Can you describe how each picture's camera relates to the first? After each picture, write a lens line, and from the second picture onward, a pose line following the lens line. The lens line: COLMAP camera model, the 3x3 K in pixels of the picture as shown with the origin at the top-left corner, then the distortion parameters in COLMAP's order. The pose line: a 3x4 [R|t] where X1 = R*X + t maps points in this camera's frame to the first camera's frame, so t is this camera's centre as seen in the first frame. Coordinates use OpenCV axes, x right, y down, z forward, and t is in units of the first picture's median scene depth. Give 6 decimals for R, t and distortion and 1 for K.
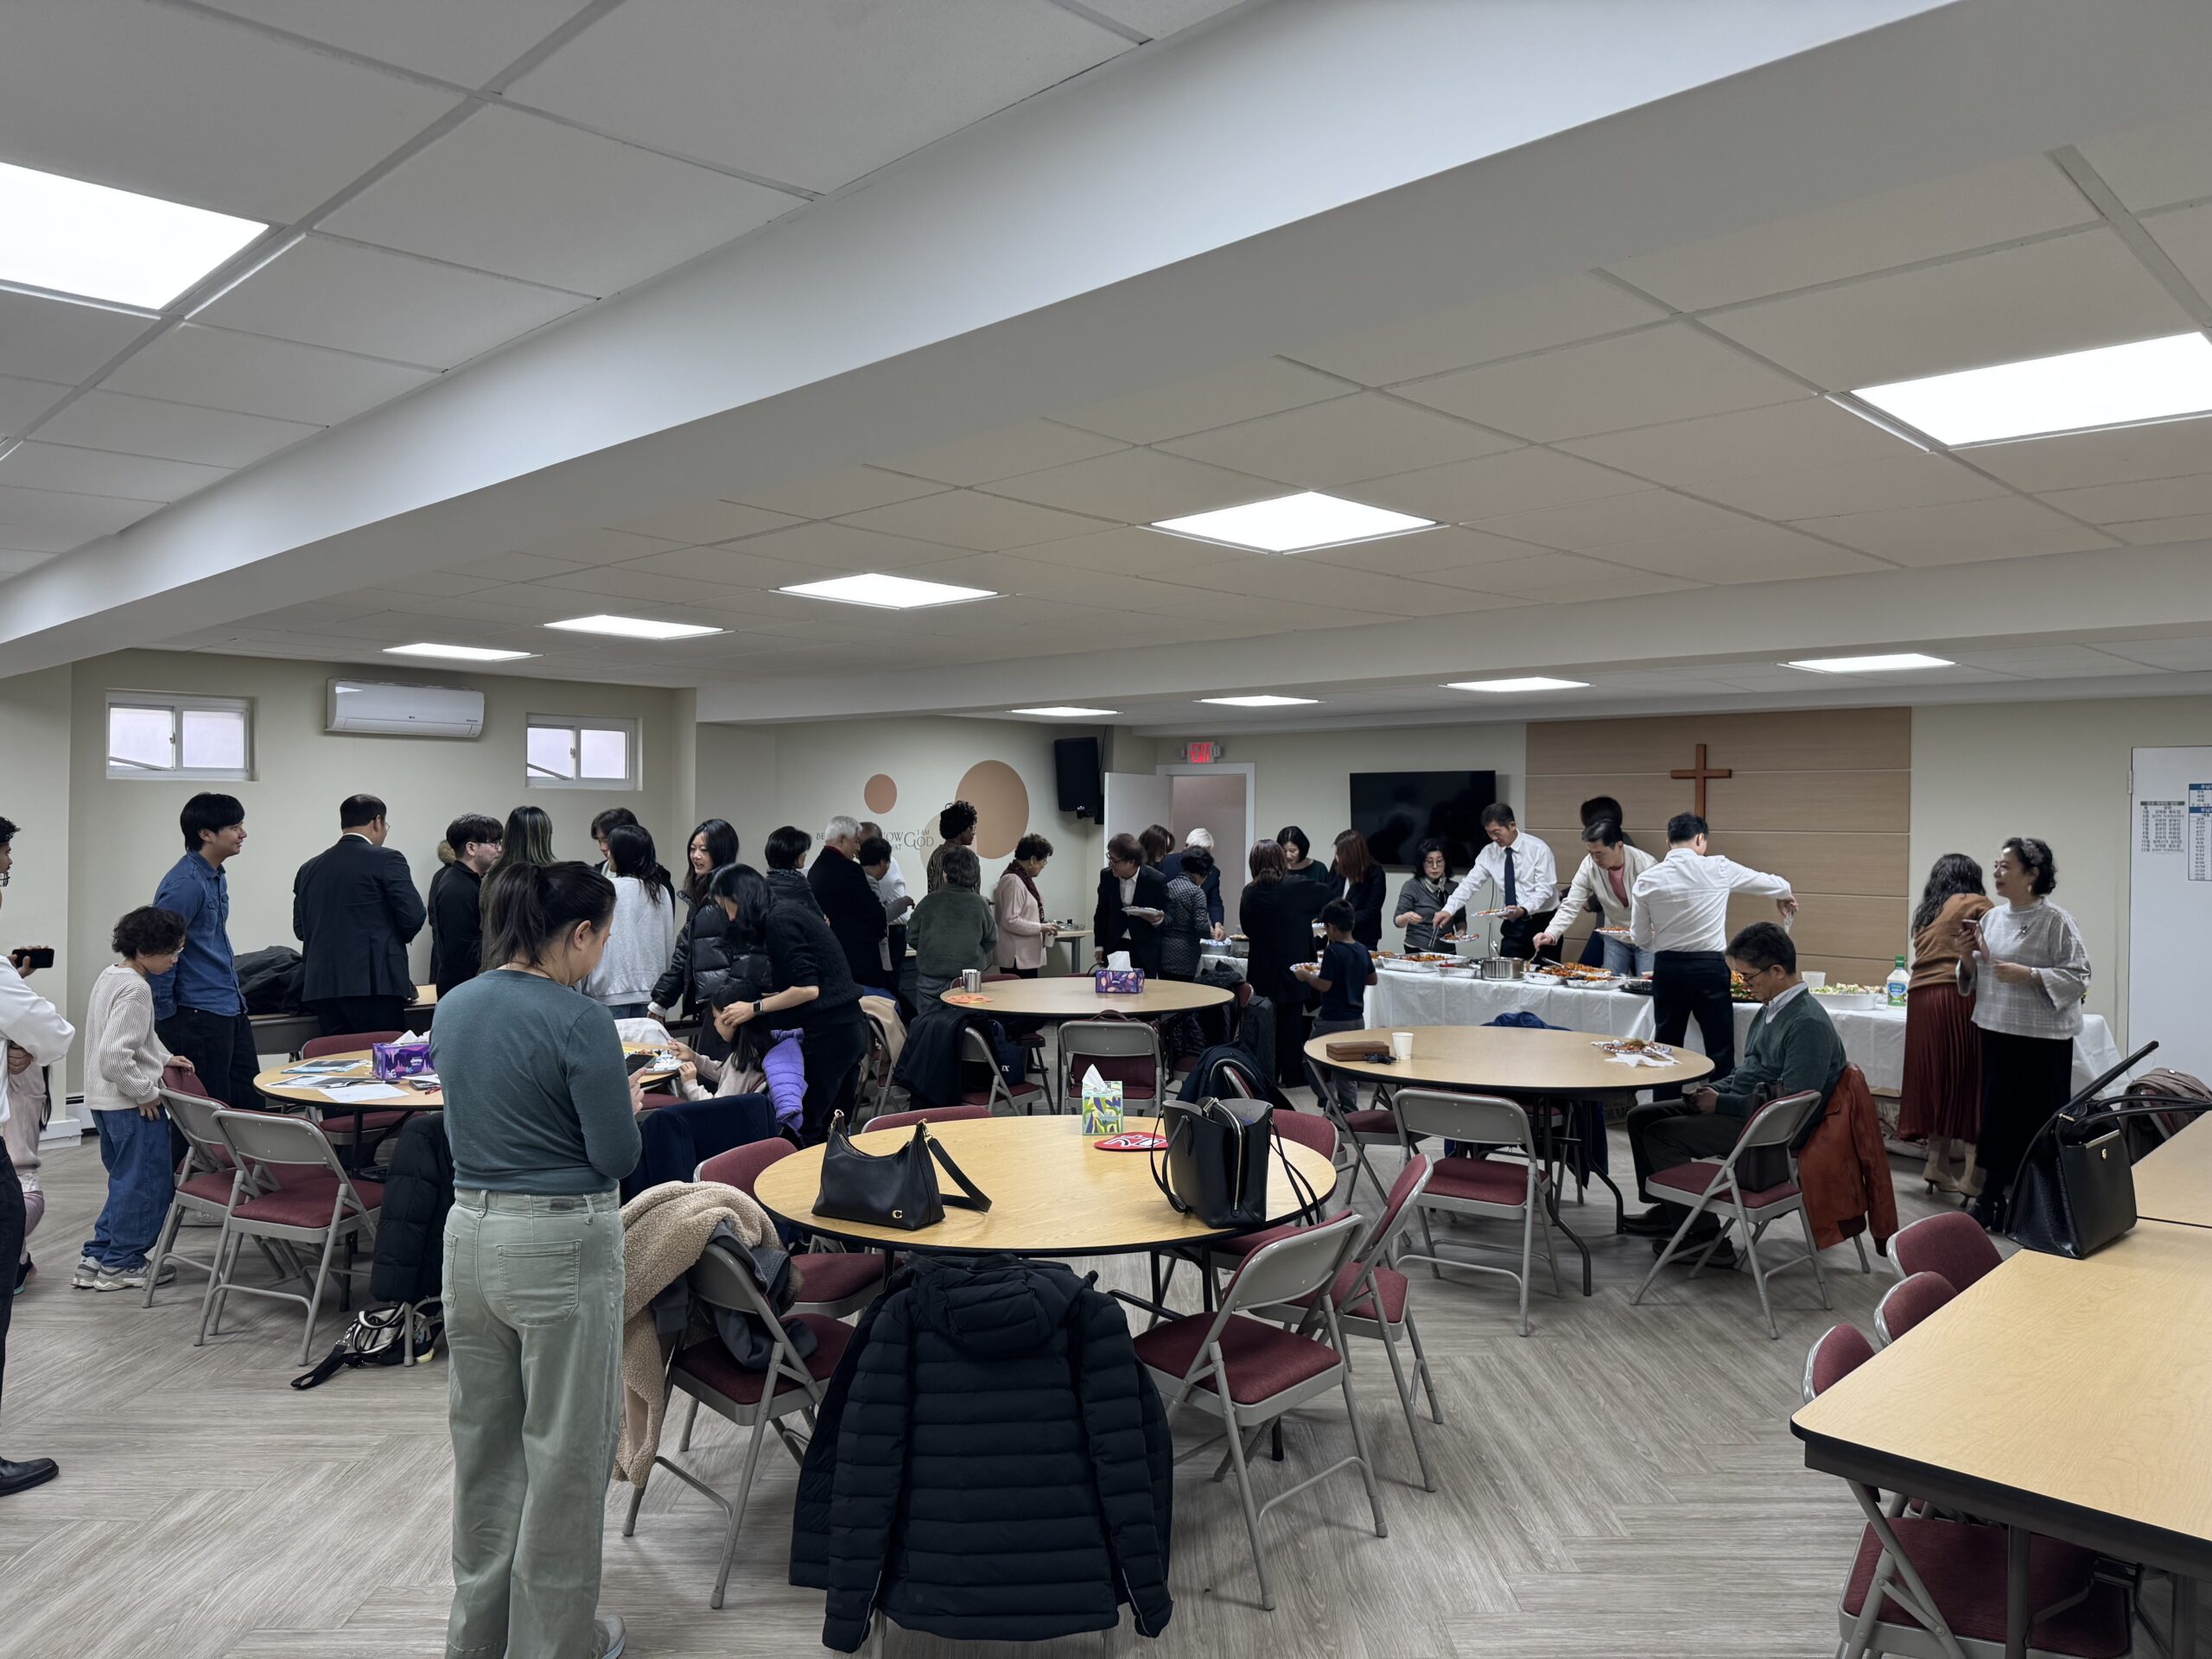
lens RADIAL K [[1535.9, 0, 1121.7], [0, 1535.9, 833.7], [0, 0, 1]] dist [0.157484, -0.243243]
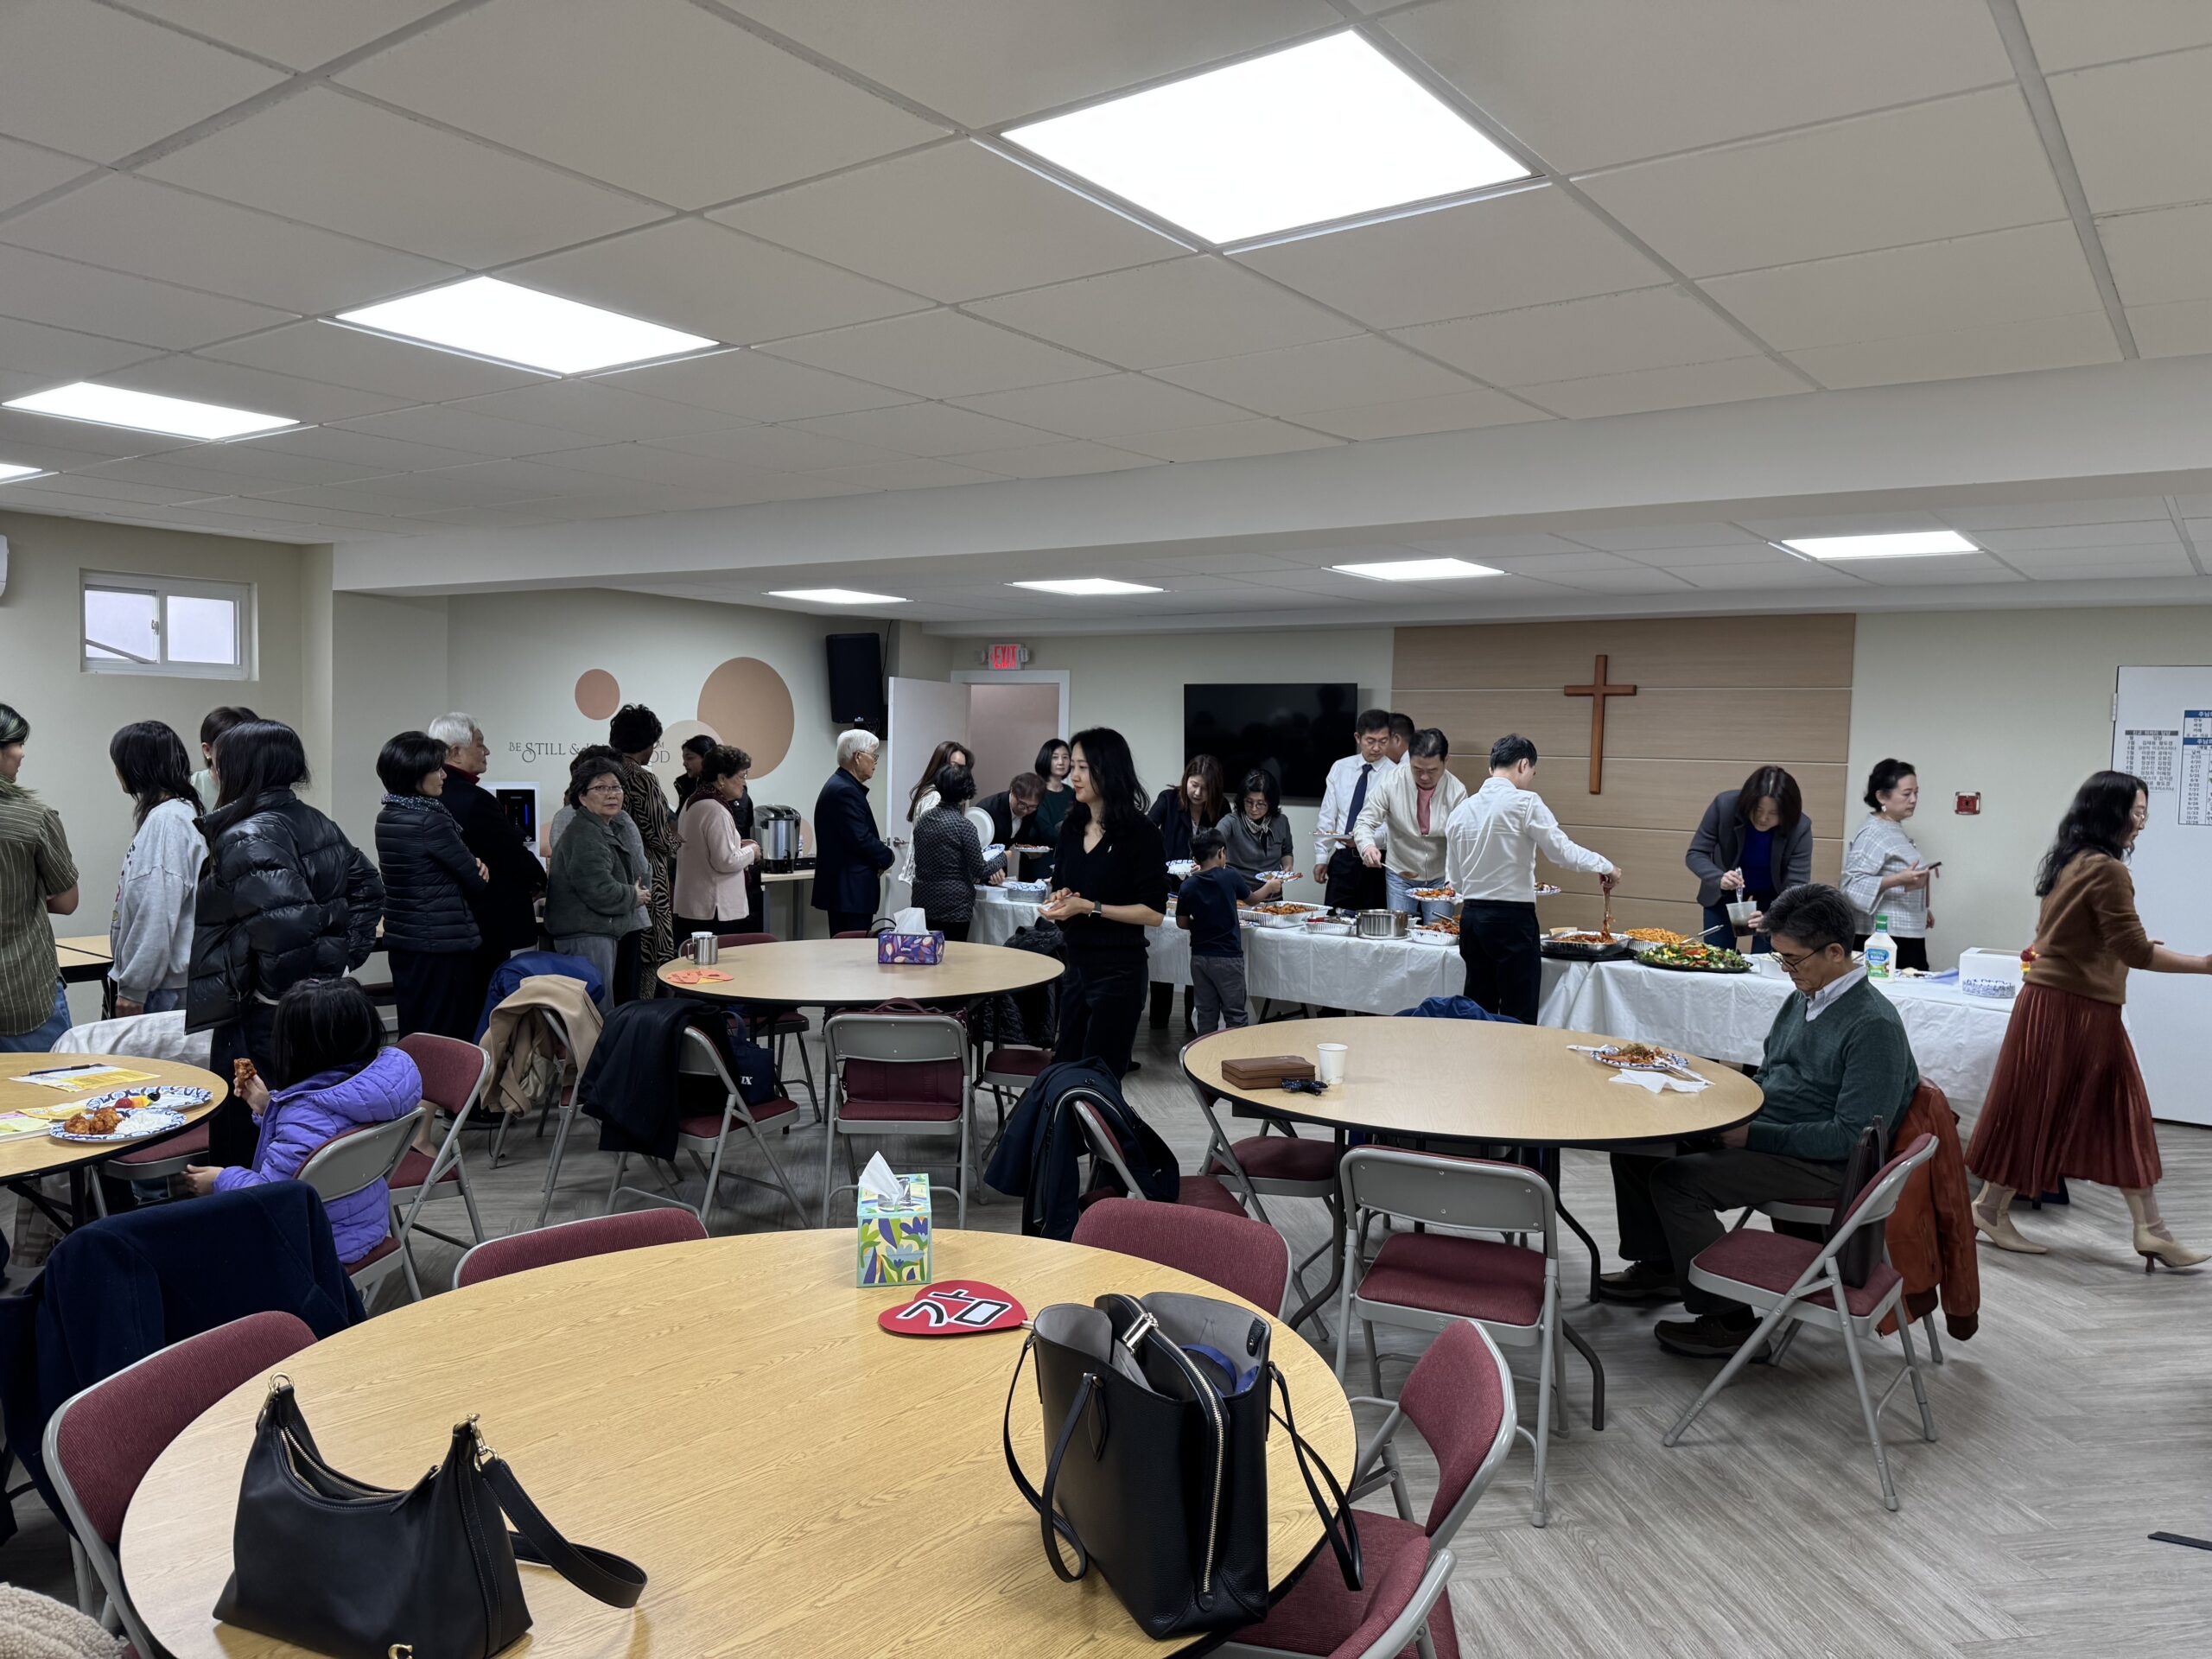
lens RADIAL K [[1535.9, 0, 1121.7], [0, 1535.9, 833.7], [0, 0, 1]] dist [0.157484, -0.243243]
pose [[0.989752, 0.008636, 0.142536, -0.008314], [-0.015830, 0.998653, 0.049415, 0.002394], [-0.141917, -0.051165, 0.988555, 0.291237]]
